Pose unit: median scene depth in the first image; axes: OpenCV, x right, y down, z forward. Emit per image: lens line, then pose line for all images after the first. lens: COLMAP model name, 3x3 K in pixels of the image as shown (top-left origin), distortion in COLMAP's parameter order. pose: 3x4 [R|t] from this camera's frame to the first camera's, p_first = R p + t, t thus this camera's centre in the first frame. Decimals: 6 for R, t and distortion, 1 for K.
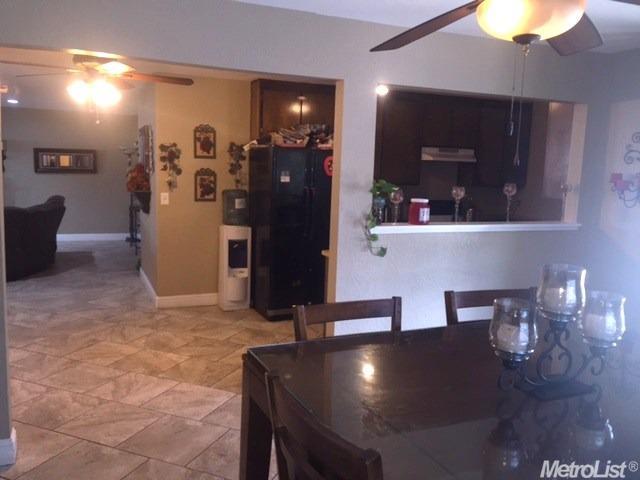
lens RADIAL K [[552.6, 0, 320.4], [0, 552.6, 238.7], [0, 0, 1]] dist [0.048384, -0.046827]
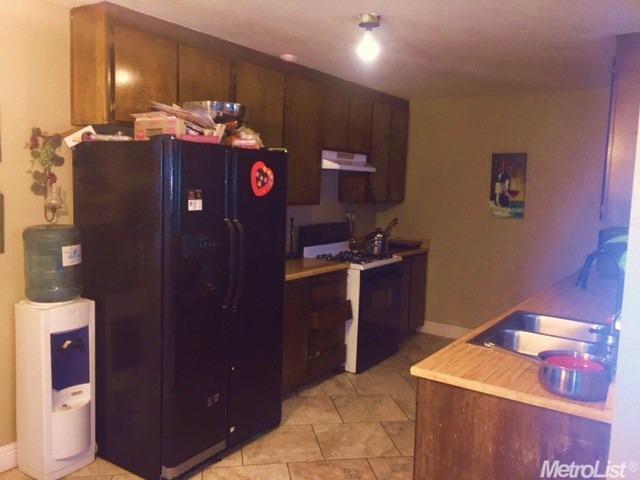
lens RADIAL K [[552.6, 0, 320.6], [0, 552.6, 241.5], [0, 0, 1]] dist [0.048384, -0.046827]
pose [[0.844225, -0.061172, 0.532487, -0.215843], [0.062791, 0.997913, 0.015089, -0.068094], [-0.532299, 0.020697, 0.846304, 0.463021]]
